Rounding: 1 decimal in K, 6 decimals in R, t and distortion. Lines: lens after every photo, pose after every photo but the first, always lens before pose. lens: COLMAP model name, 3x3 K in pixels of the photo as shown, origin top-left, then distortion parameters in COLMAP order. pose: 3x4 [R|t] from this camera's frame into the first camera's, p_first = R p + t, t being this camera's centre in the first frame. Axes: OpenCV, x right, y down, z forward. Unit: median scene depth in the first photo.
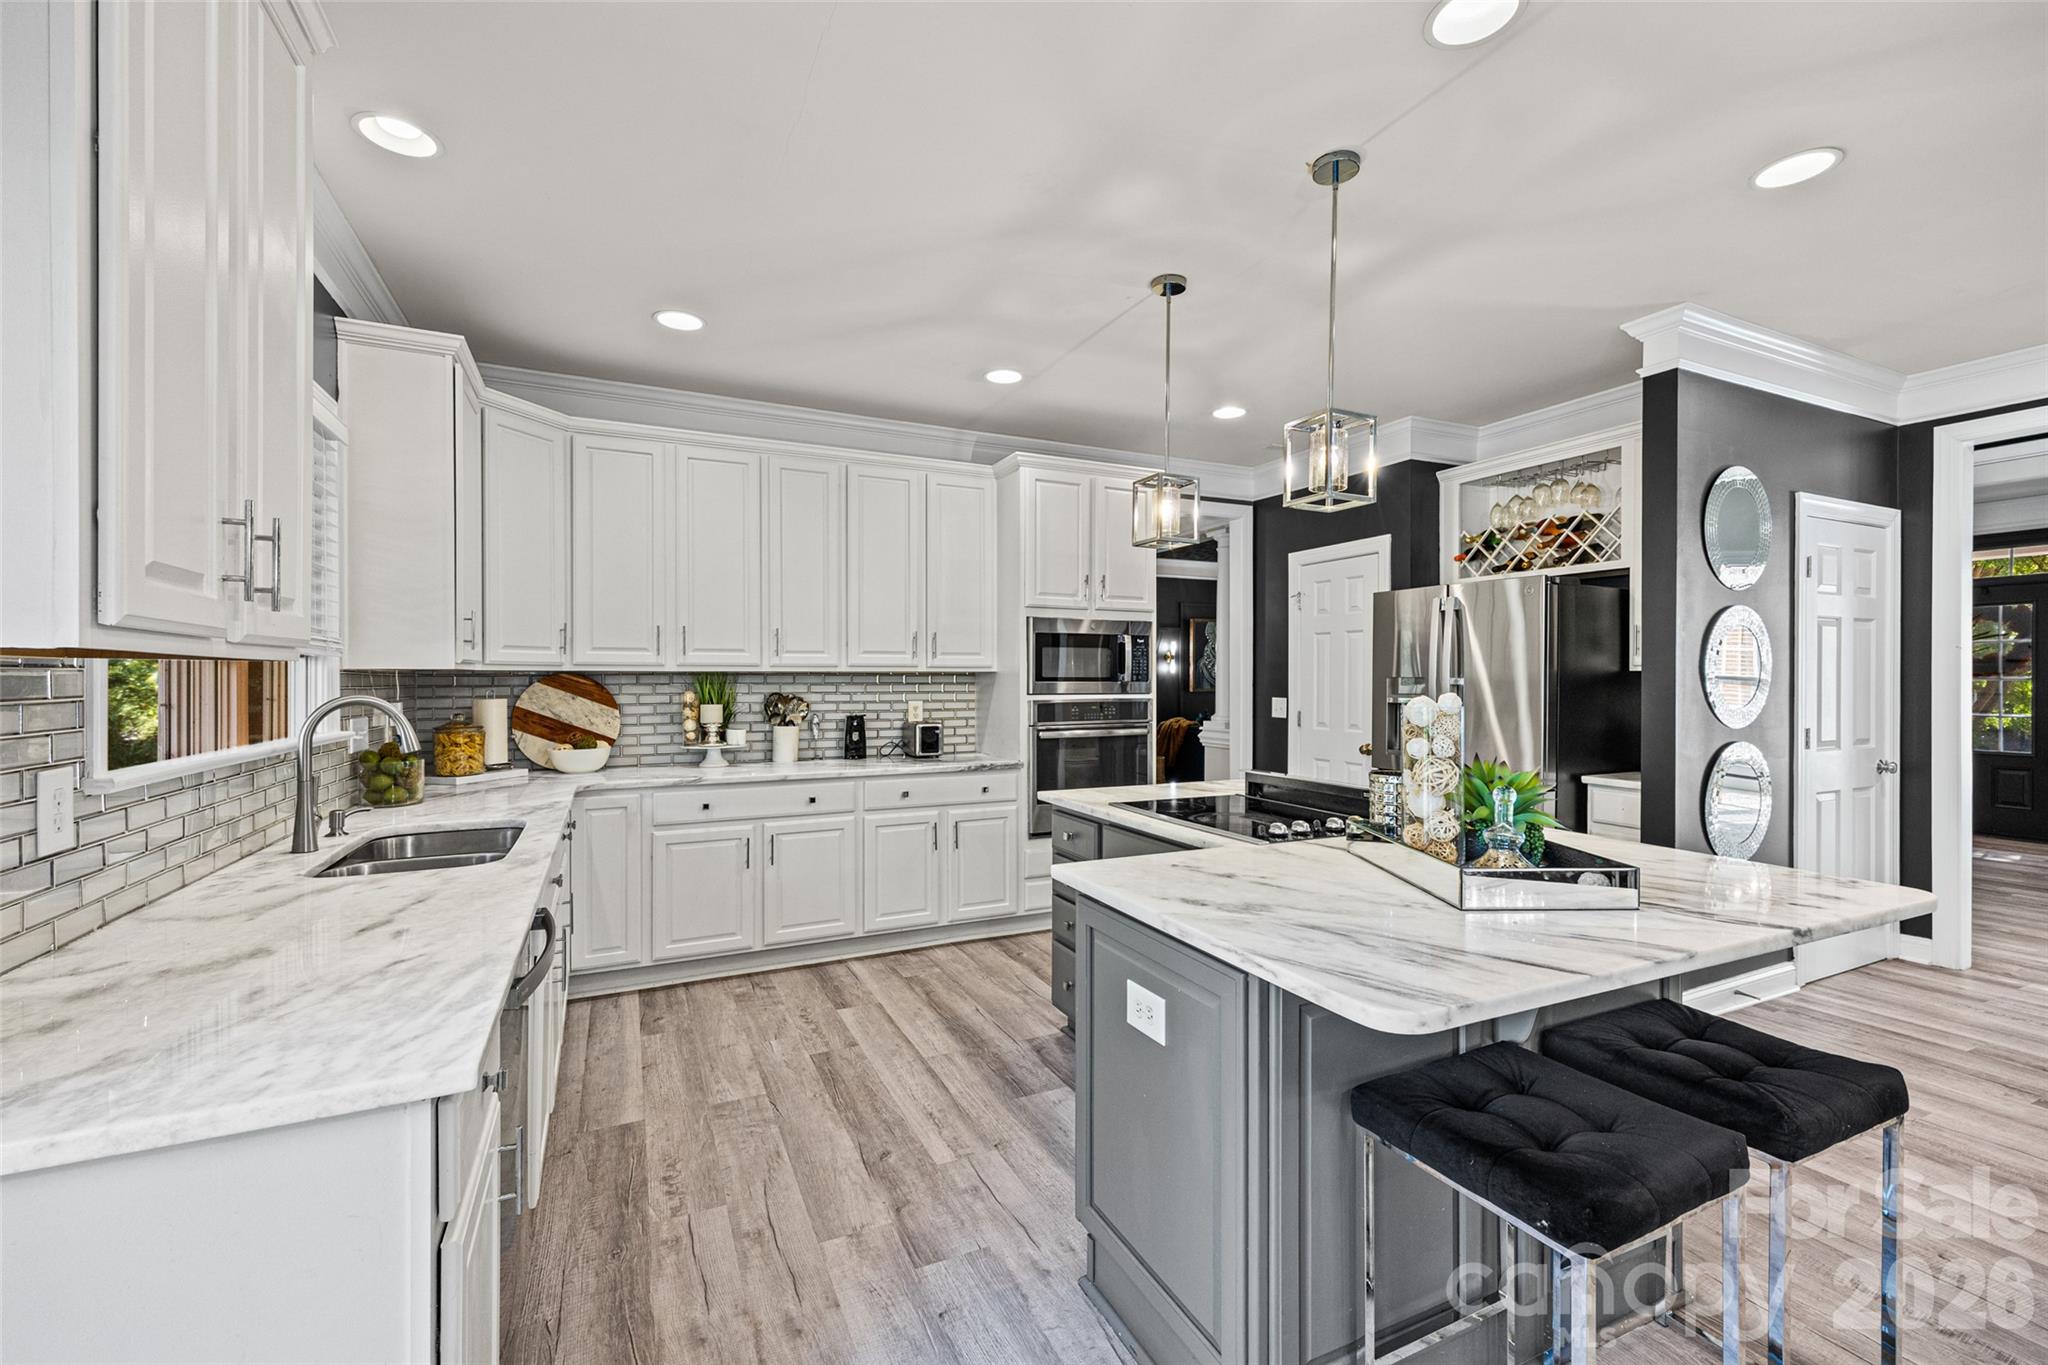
lens RADIAL K [[837.8, 0, 1014.1], [0, 837.8, 678.0], [0, 0, 1]] dist [0.003462, 0.000206]
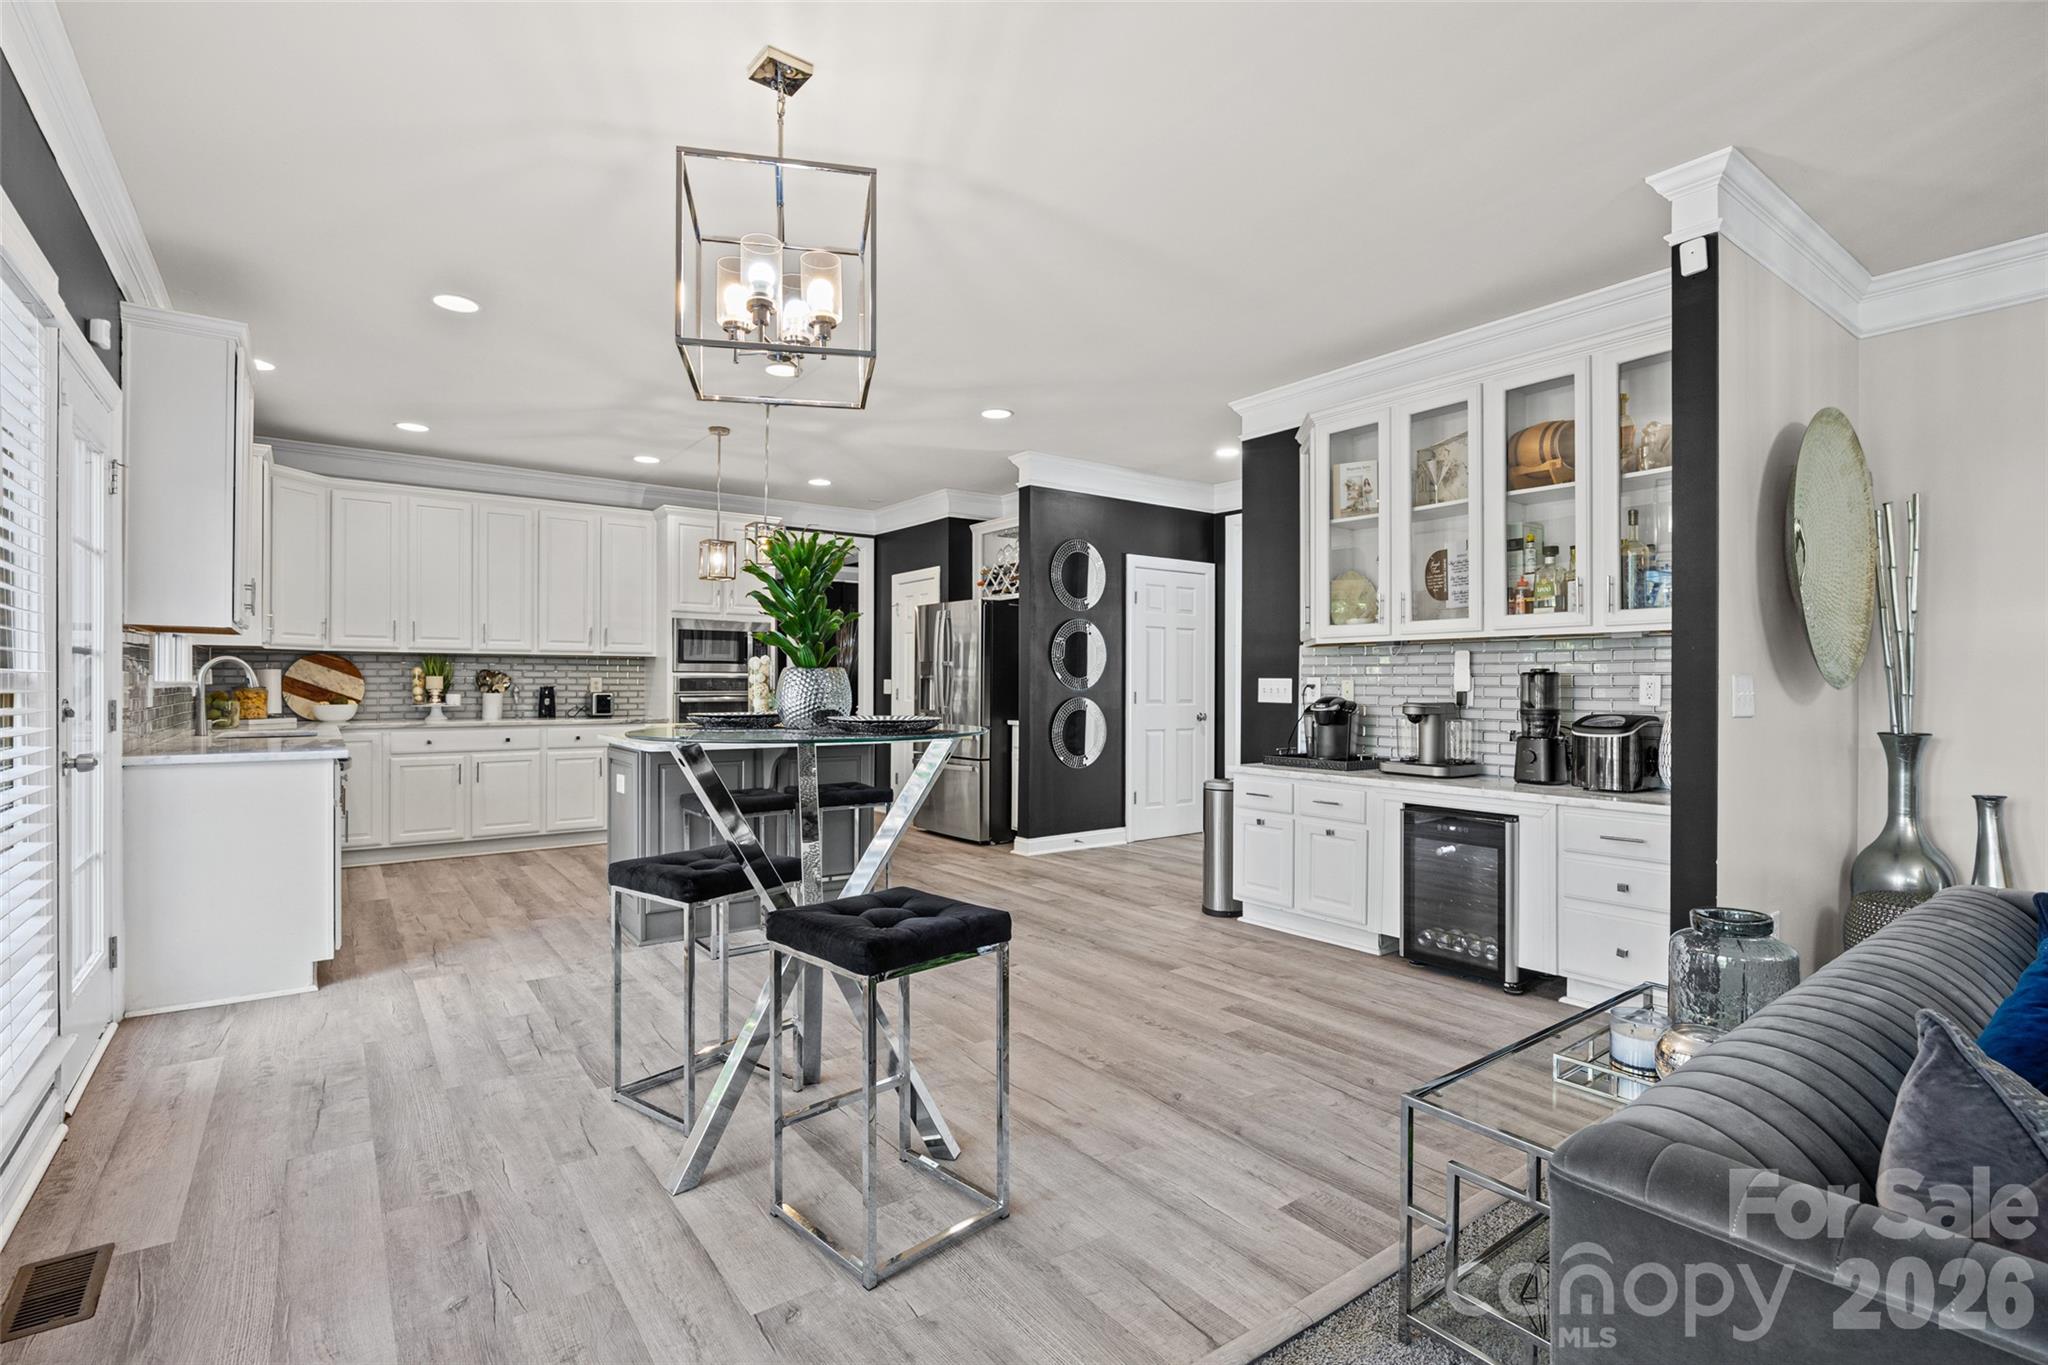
lens RADIAL K [[949.7, 0, 1019.6], [0, 949.7, 681.9], [0, 0, 1]] dist [-0.021495, -0.000221]
pose [[0.980478, 0.004608, 0.196576, 0.290712], [-0.004525, 0.999989, -0.000868, 0.037007], [-0.196578, -0.000039, 0.980488, -0.742424]]
